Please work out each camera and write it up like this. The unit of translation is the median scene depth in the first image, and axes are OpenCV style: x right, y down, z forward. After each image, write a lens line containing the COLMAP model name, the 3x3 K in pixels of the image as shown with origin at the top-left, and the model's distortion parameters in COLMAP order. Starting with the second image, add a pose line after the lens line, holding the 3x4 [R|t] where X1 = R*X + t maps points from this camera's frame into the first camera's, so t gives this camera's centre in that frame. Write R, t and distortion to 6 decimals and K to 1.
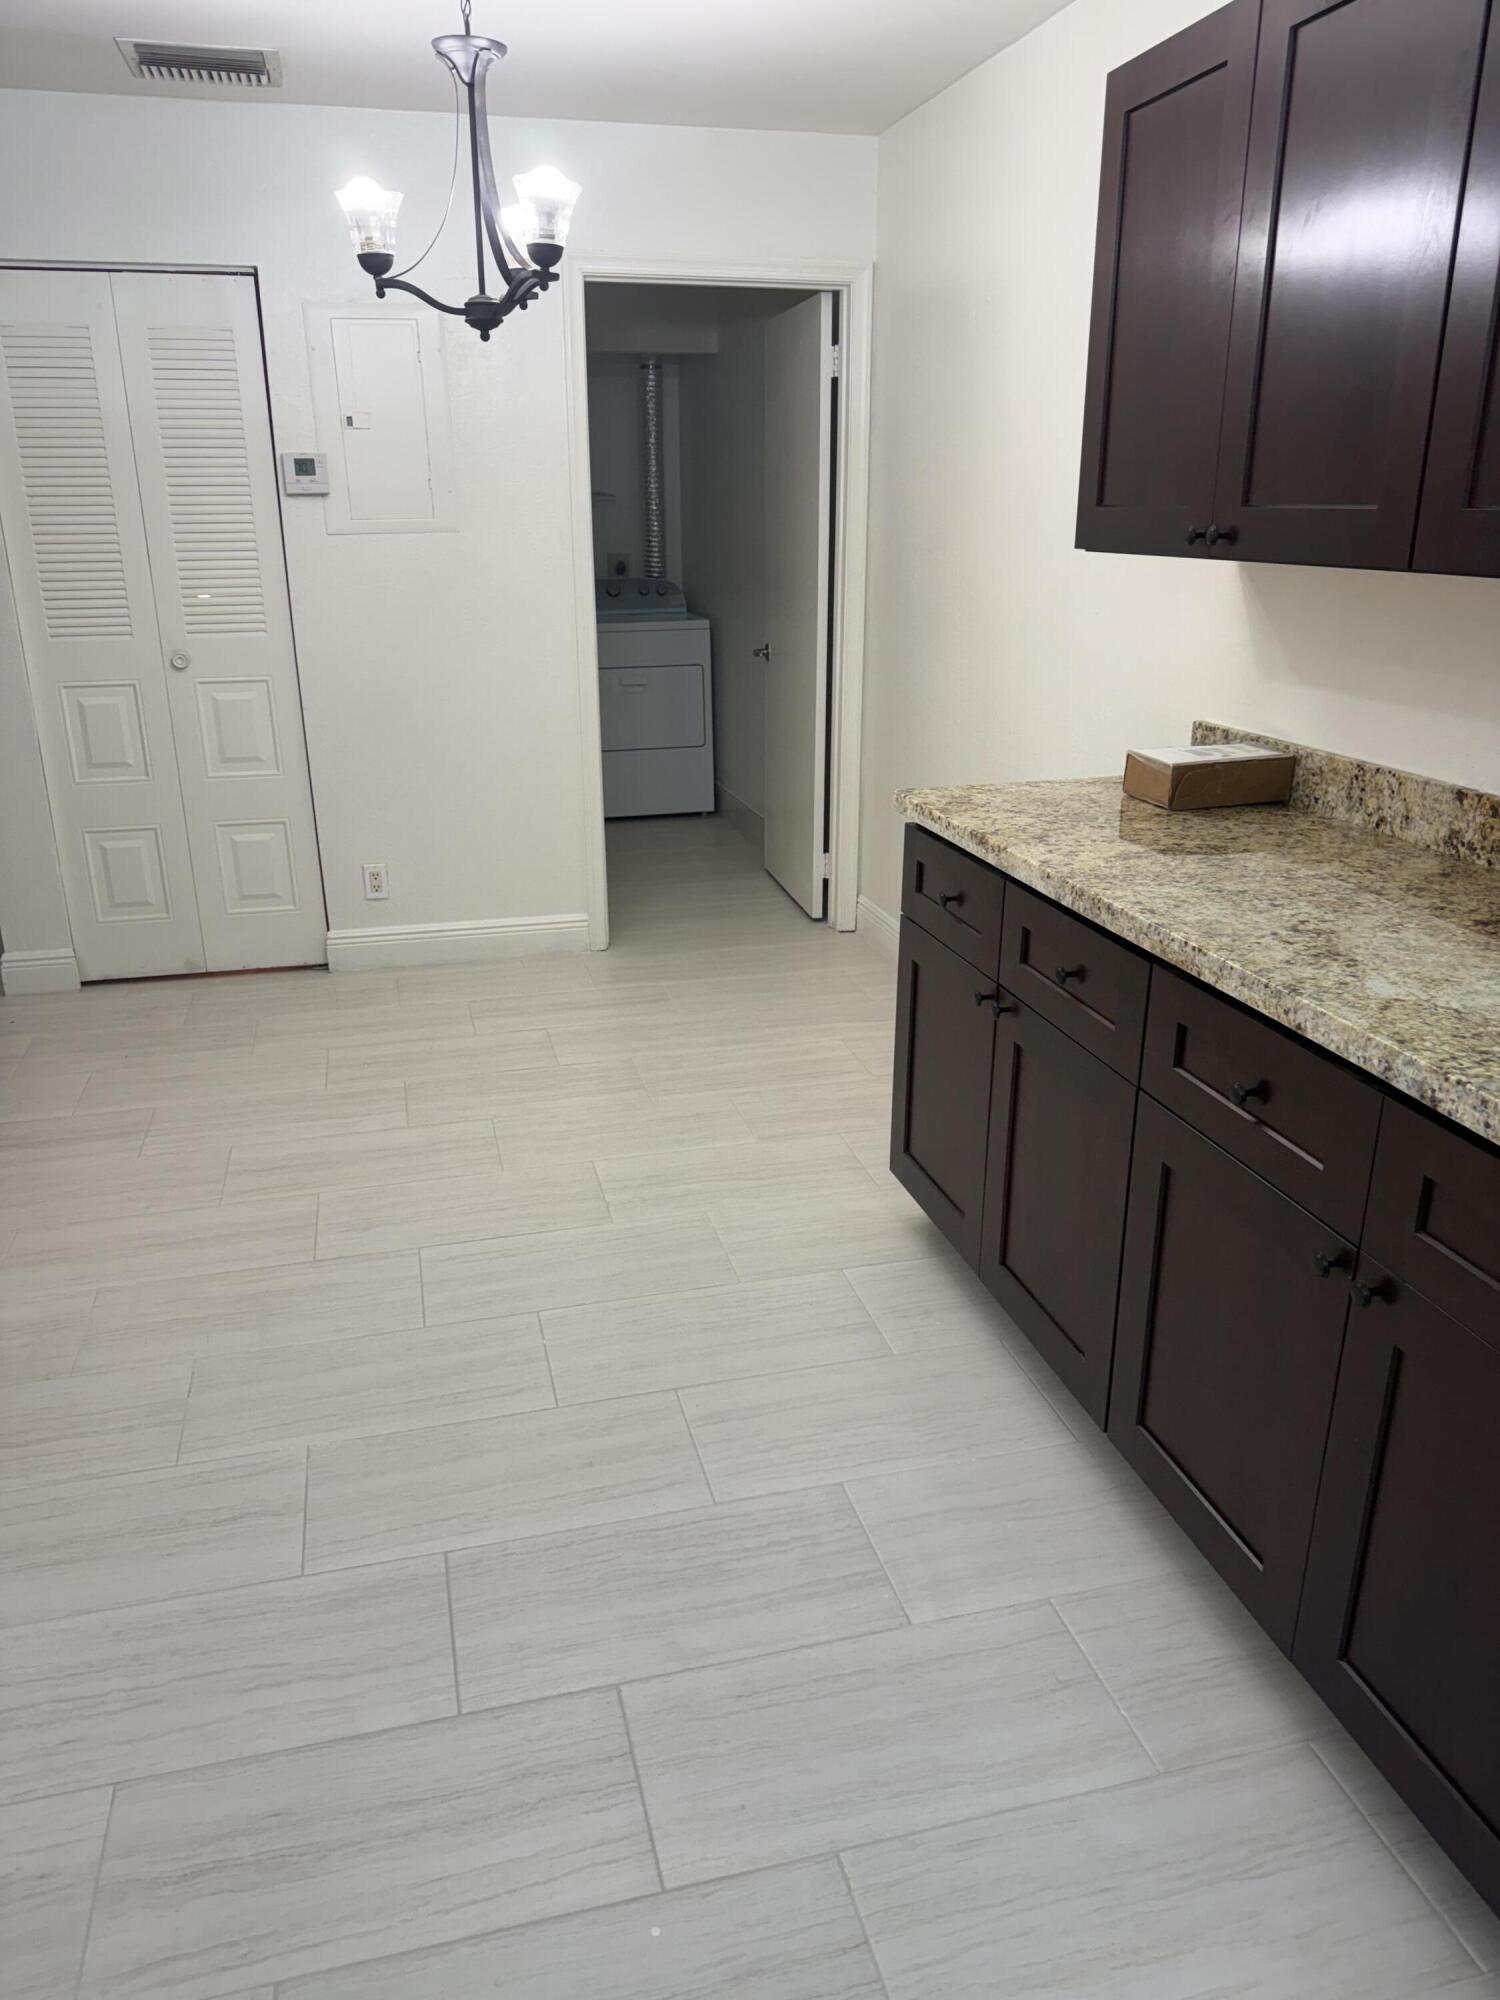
lens RADIAL K [[1418.0, 0, 745.6], [0, 1418.0, 1012.1], [0, 0, 1]] dist [0.001613, -0.012195]
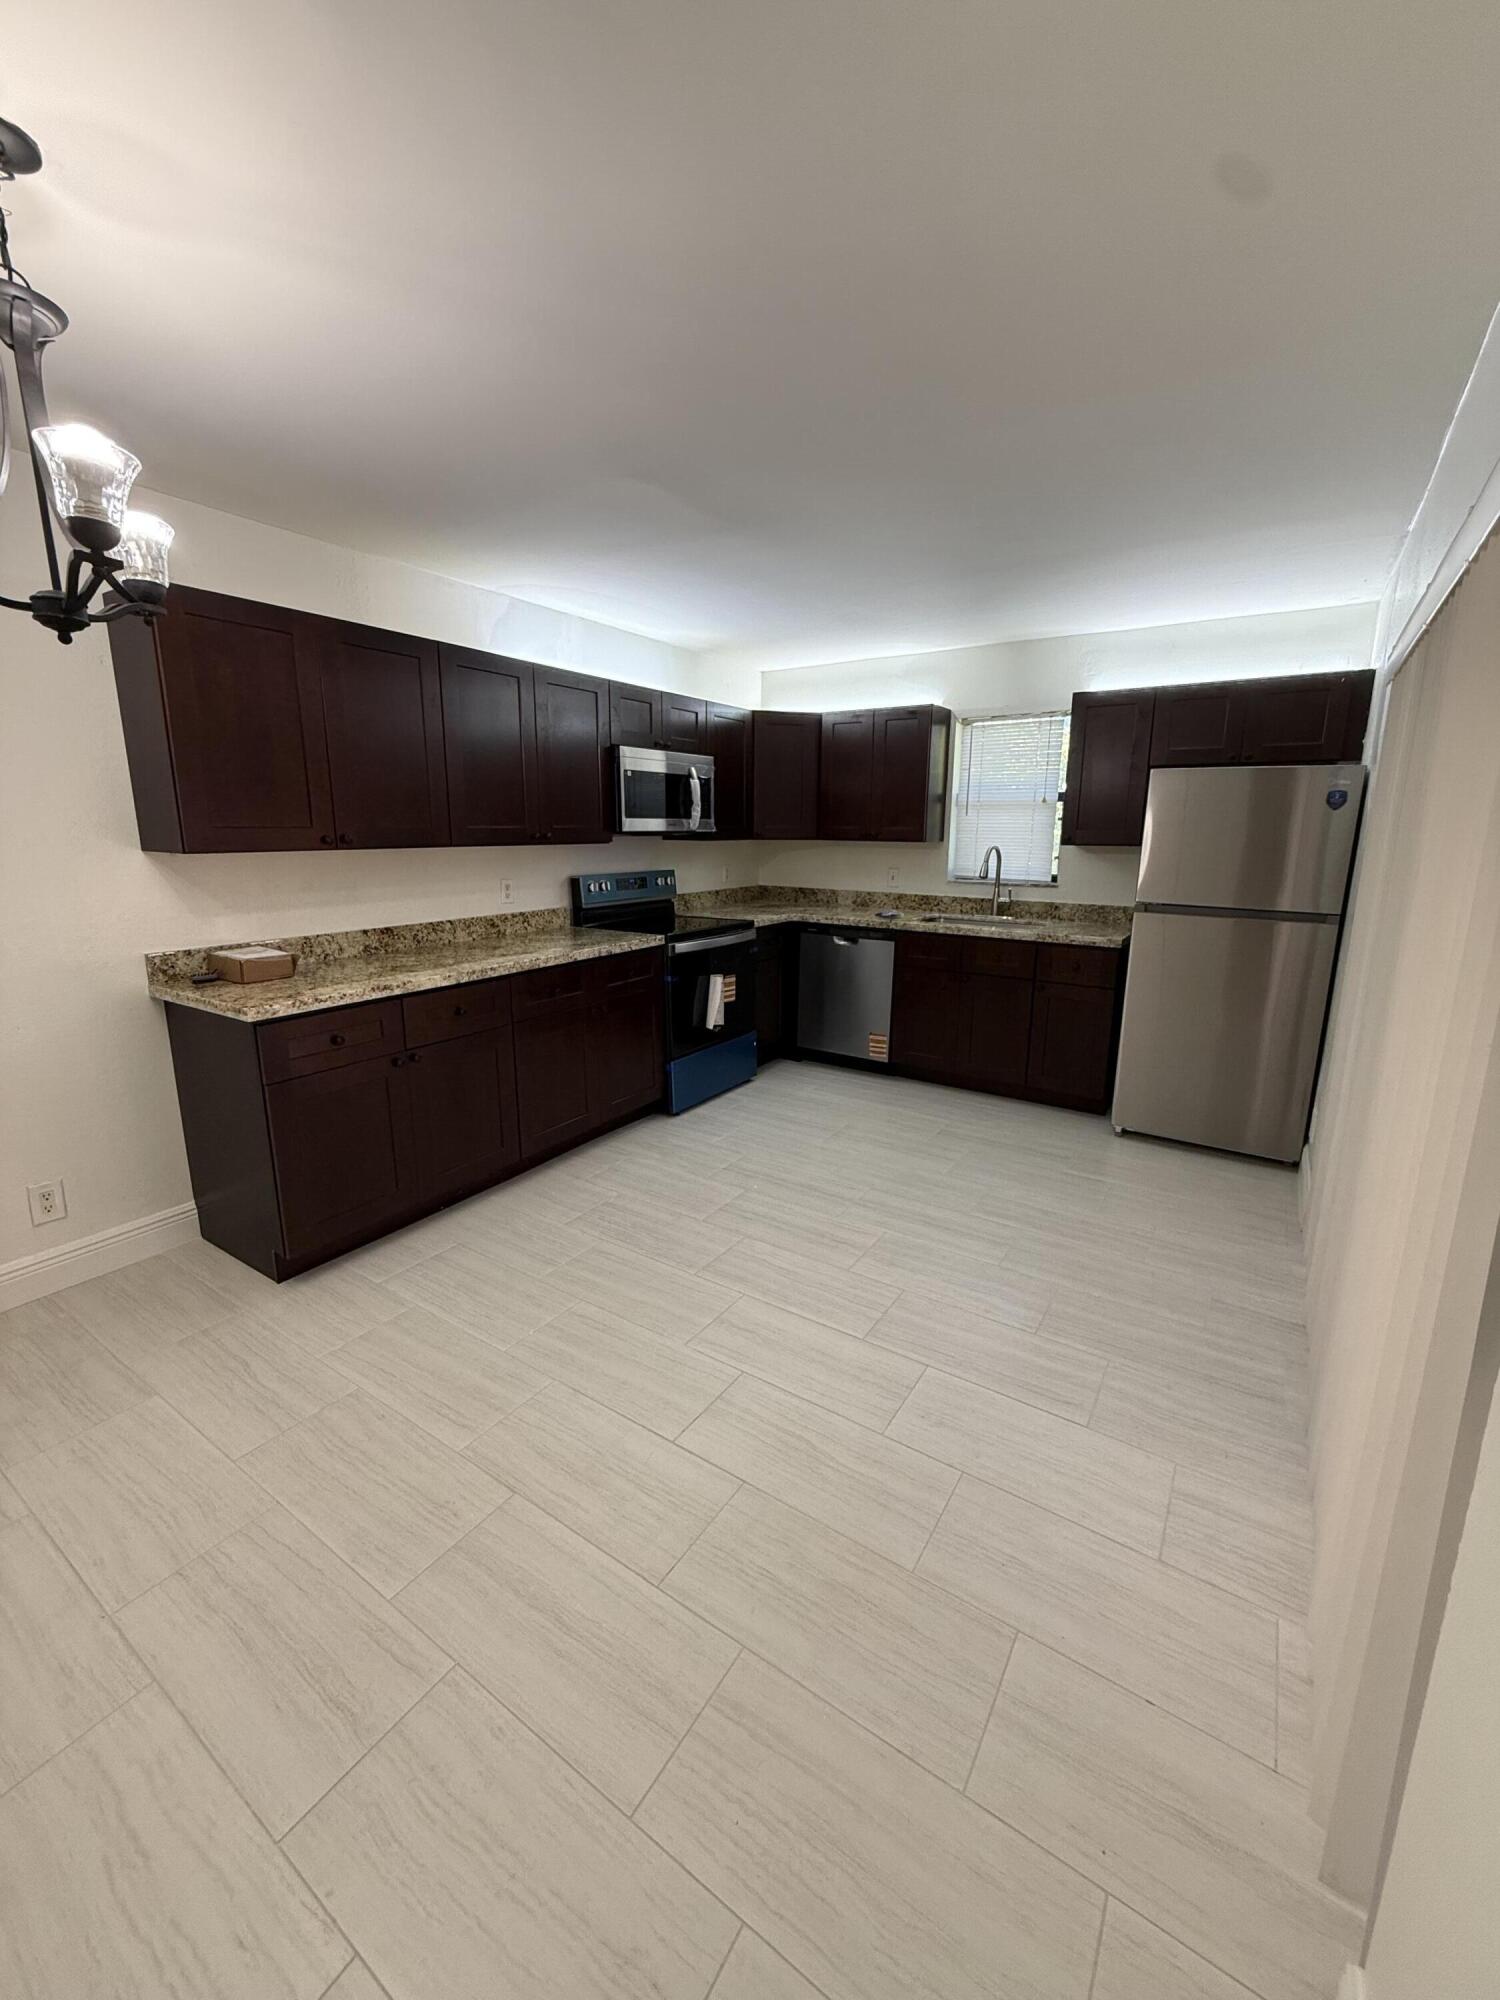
lens RADIAL K [[803.4, 0, 746.9], [0, 803.4, 994.8], [0, 0, 1]] dist [-0.000419, 0.000184]
pose [[-0.664966, -0.148559, 0.731949, -1.045958], [0.253712, 0.876809, 0.408455, -0.465673], [-0.702460, 0.457313, -0.545357, 1.323925]]
